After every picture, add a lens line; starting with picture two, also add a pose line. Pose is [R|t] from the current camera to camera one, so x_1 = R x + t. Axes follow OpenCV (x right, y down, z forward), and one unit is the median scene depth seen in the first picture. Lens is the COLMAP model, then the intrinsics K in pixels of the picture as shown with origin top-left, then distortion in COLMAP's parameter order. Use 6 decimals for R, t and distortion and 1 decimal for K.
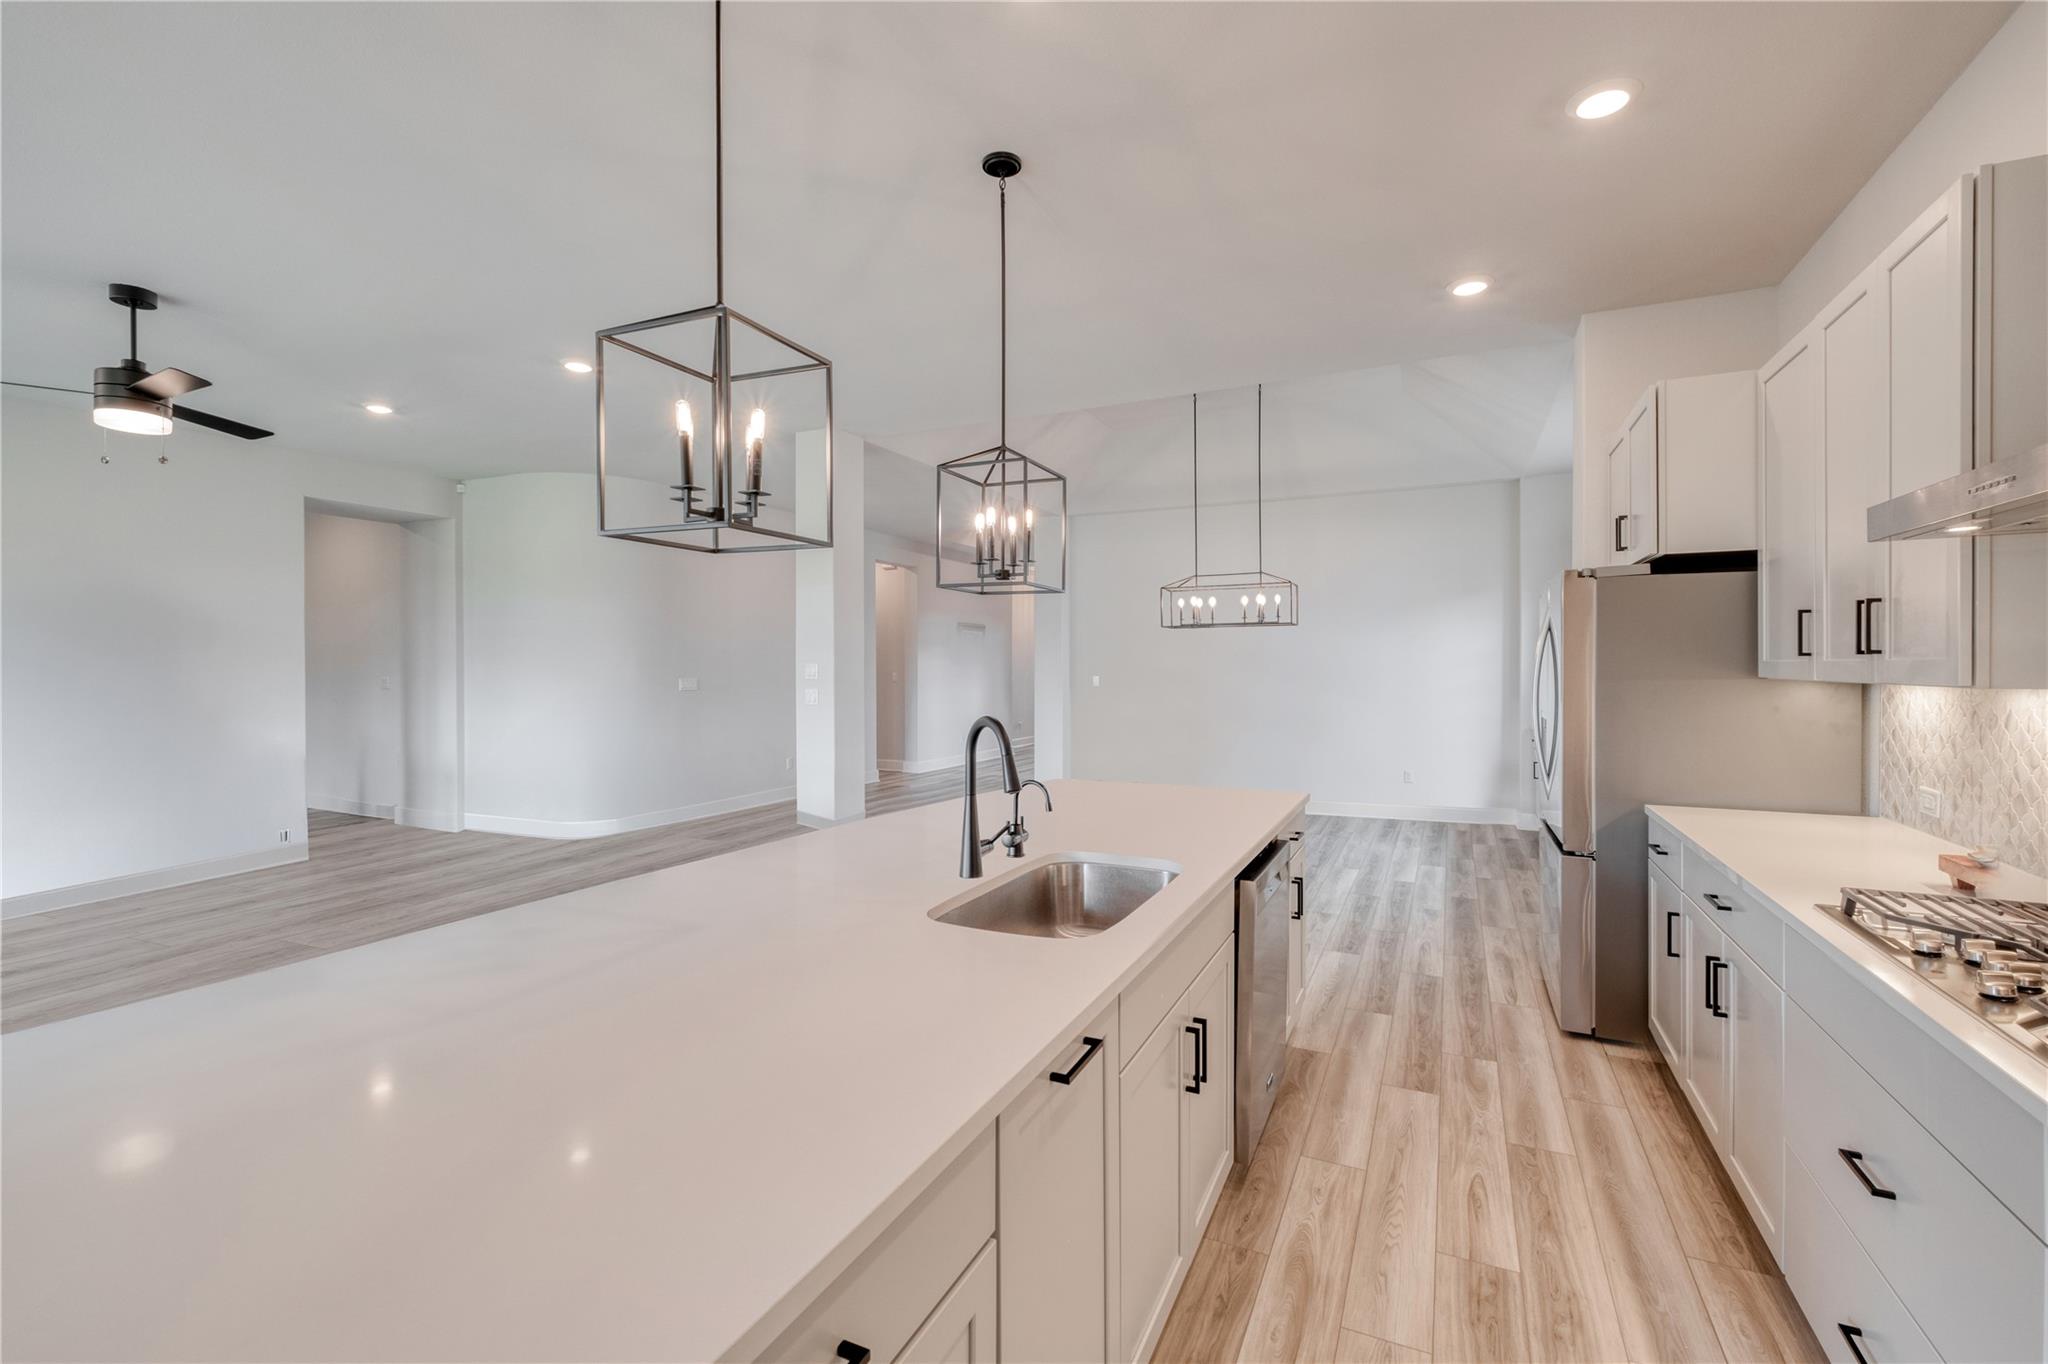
lens RADIAL K [[888.7, 0, 1034.1], [0, 888.7, 659.4], [0, 0, 1]] dist [0.001912, -0.000131]
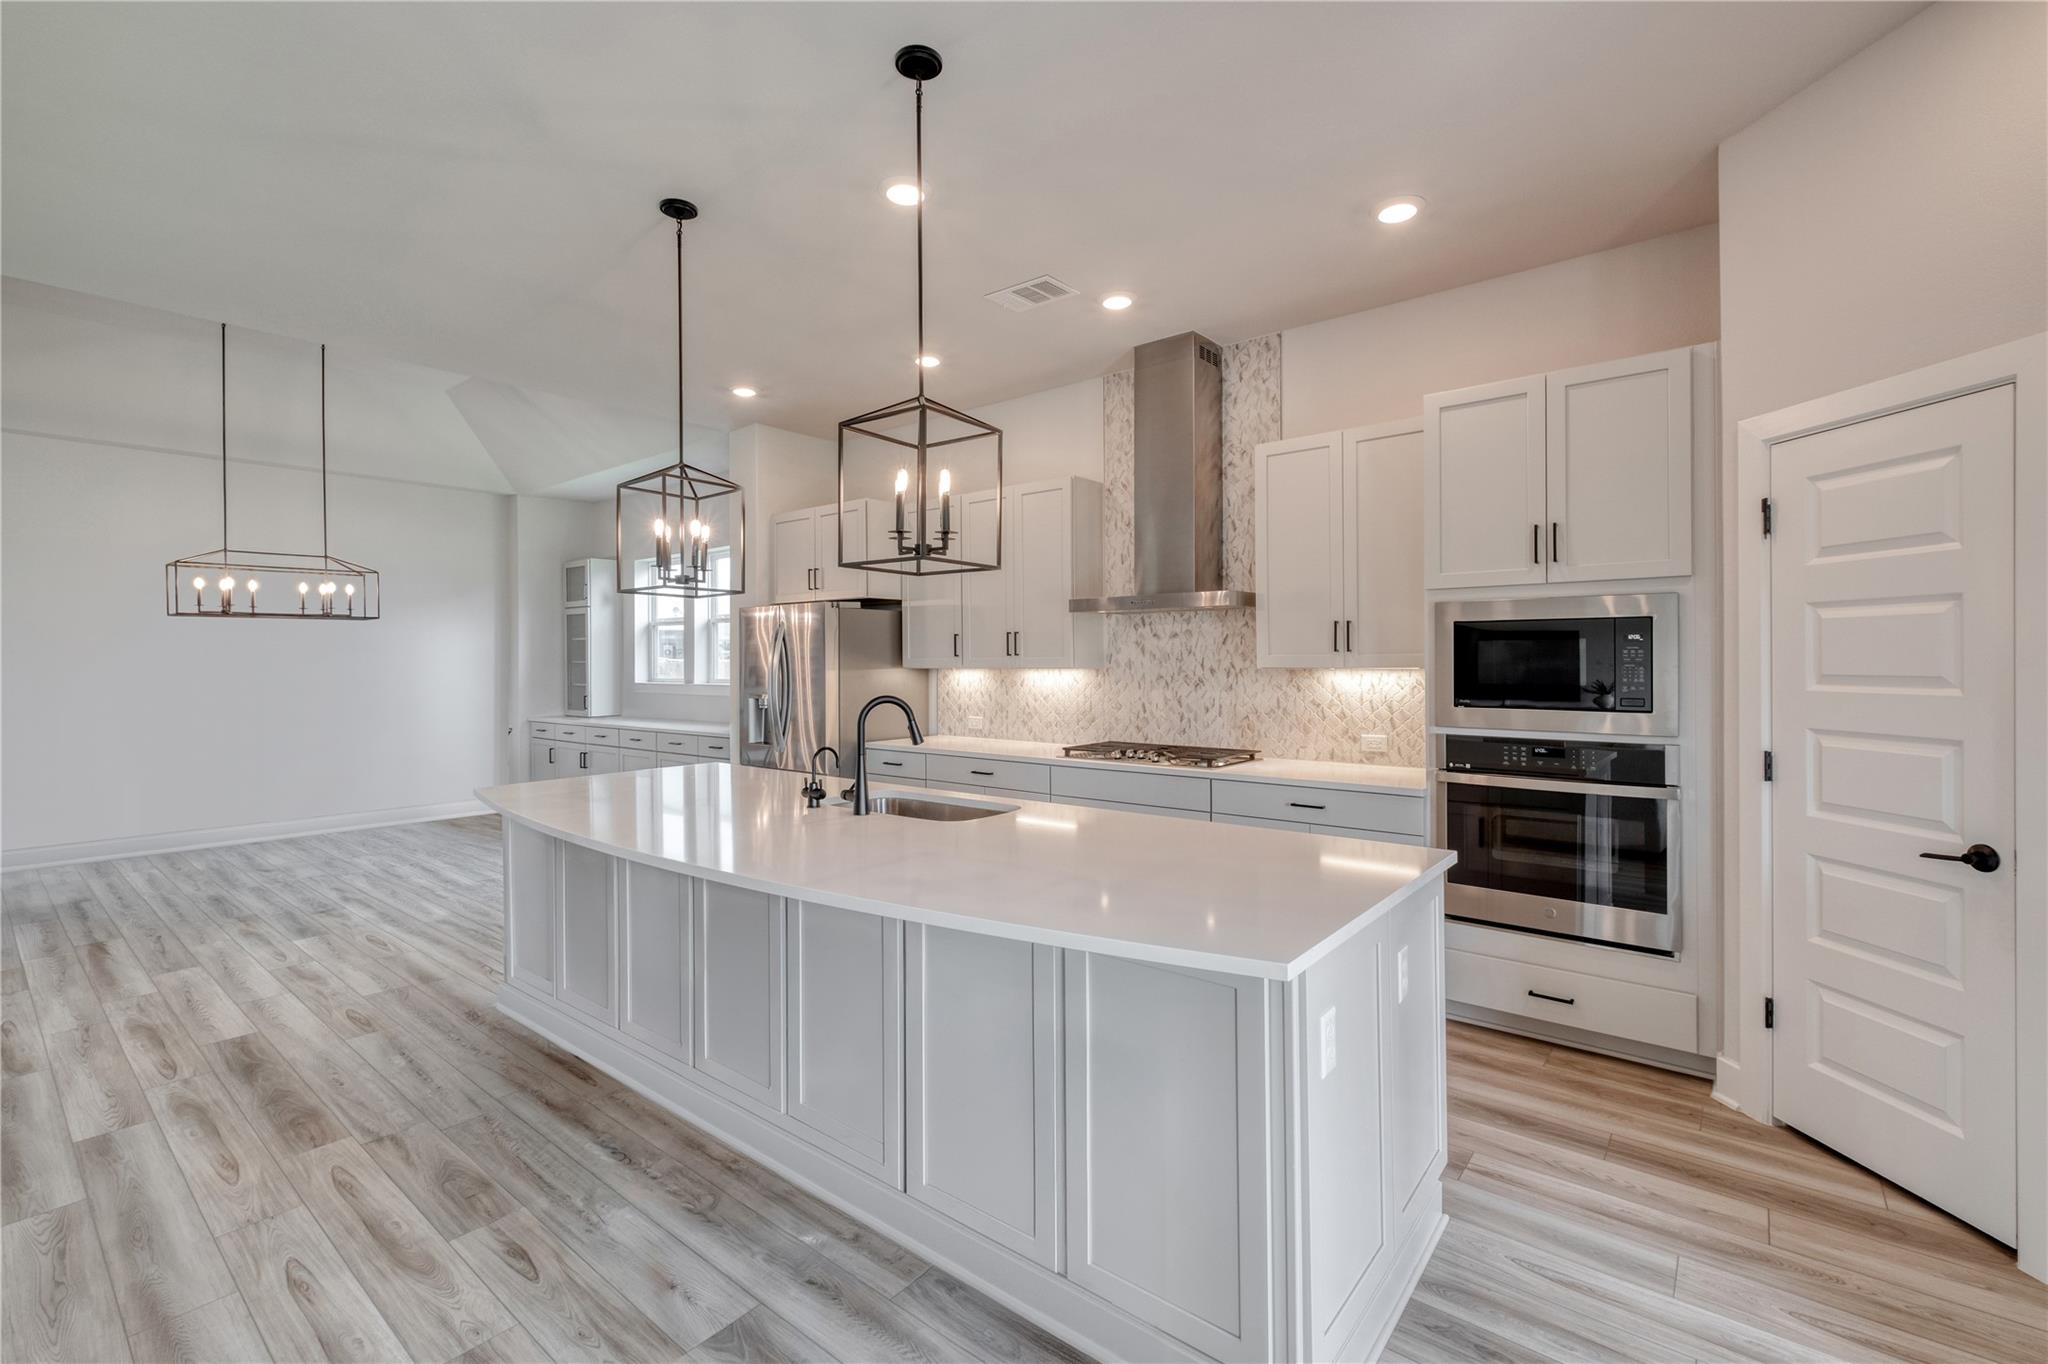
lens RADIAL K [[888.7, 0, 1034.1], [0, 888.7, 659.4], [0, 0, 1]] dist [0.001912, -0.000131]
pose [[0.235120, 0.001713, 0.971965, -1.004497], [-0.000704, 0.999998, -0.001593, 0.005551], [-0.971966, -0.000309, 0.235121, 0.311425]]
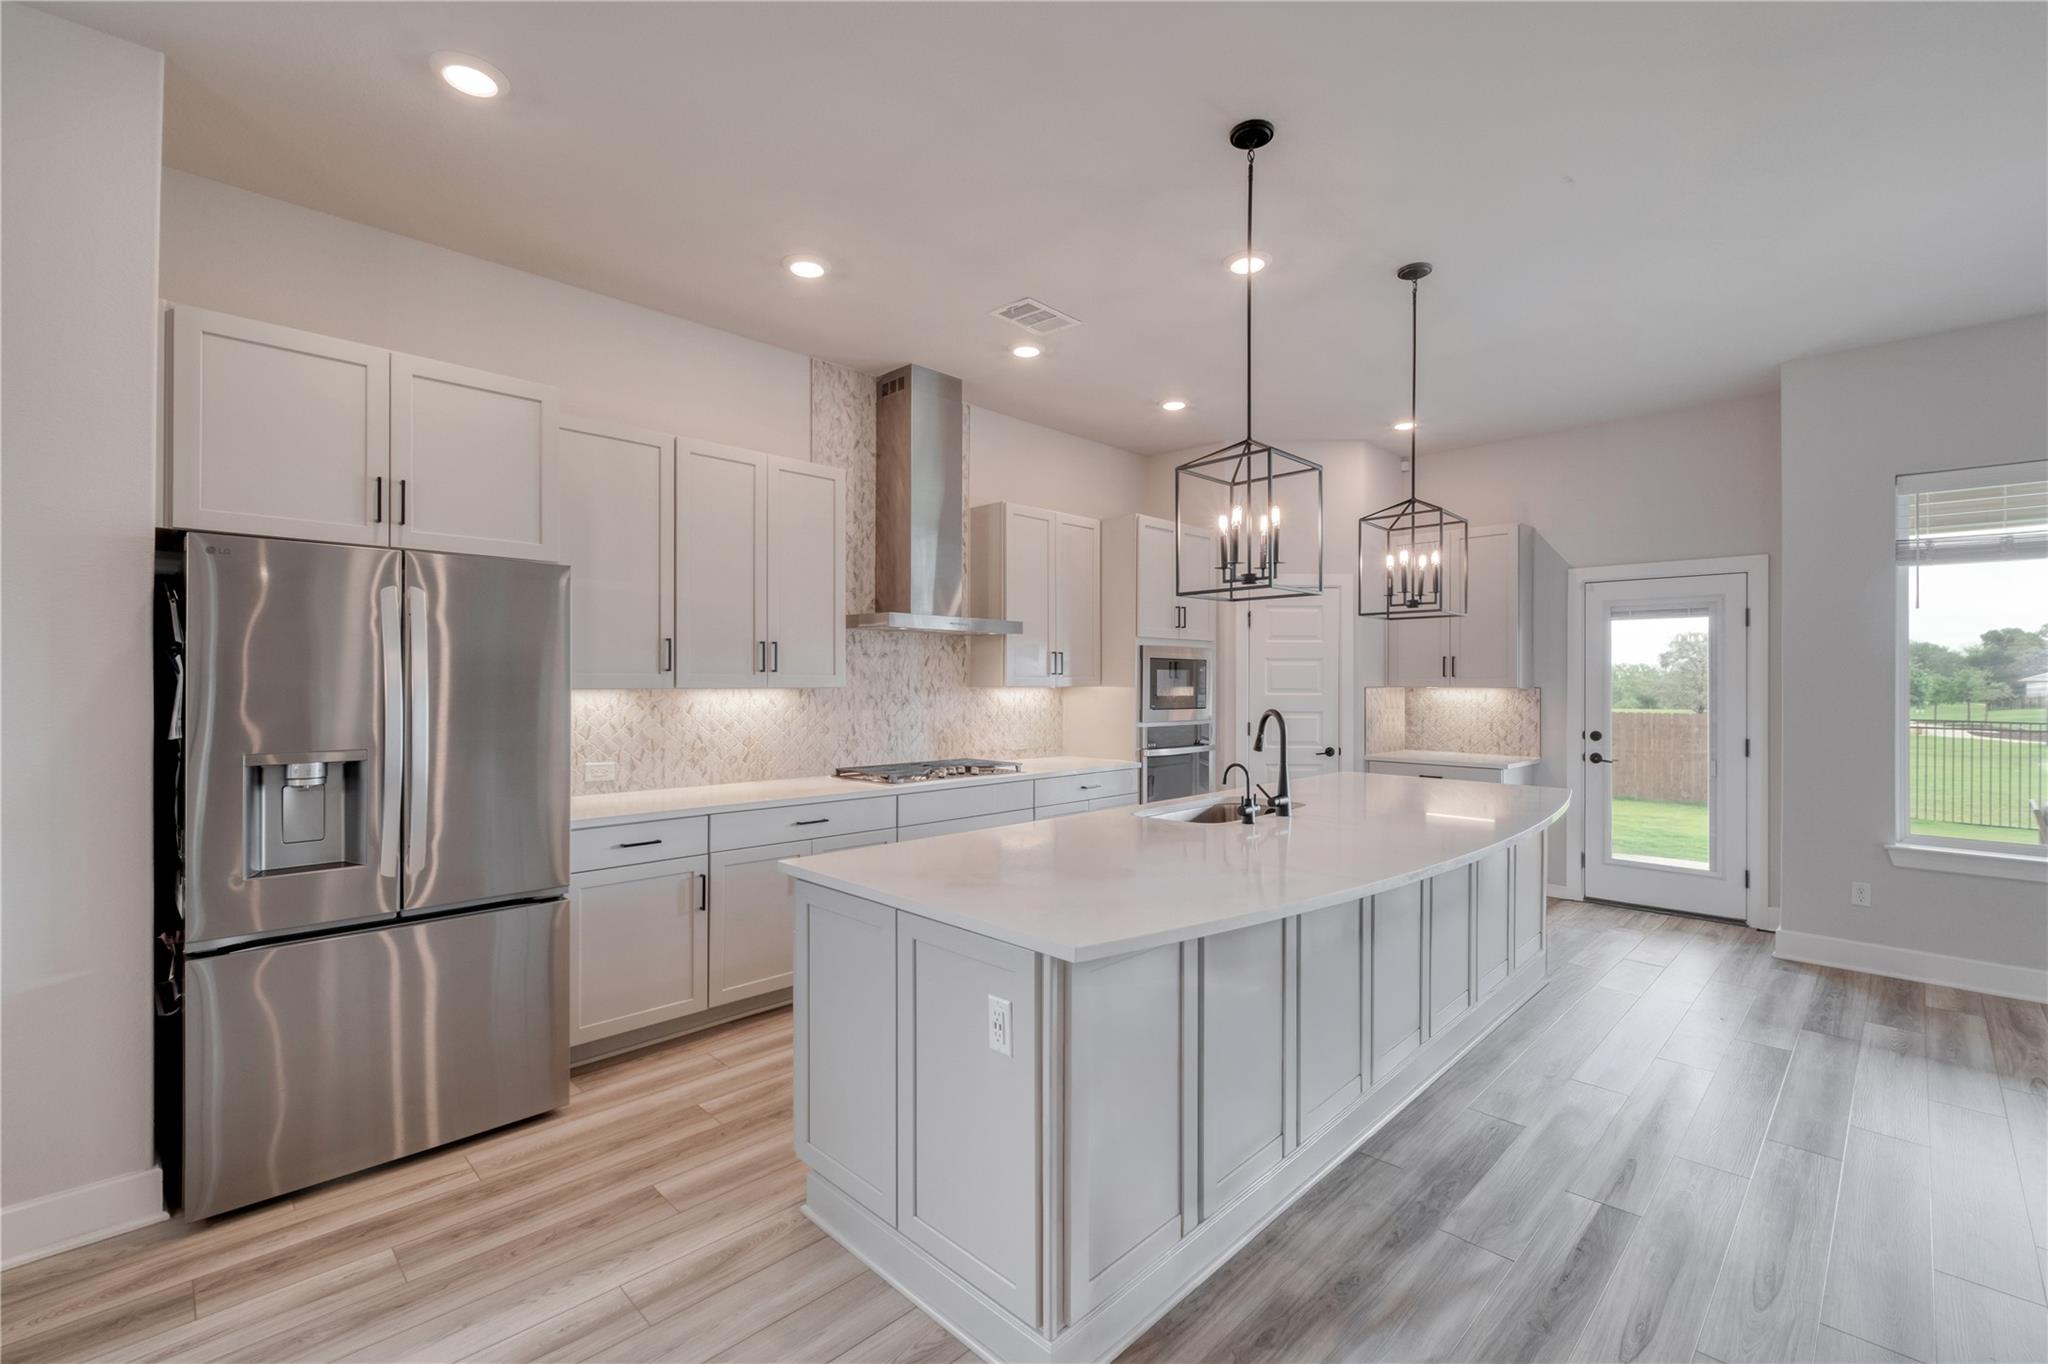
lens RADIAL K [[880.5, 0, 1029.1], [0, 880.5, 676.8], [0, 0, 1]] dist [0.002634, 0.000165]
pose [[-0.942013, 0.000840, 0.335574, -0.125435], [-0.003382, 0.999922, -0.011996, 0.018059], [-0.335558, -0.012435, -0.941937, 1.932644]]
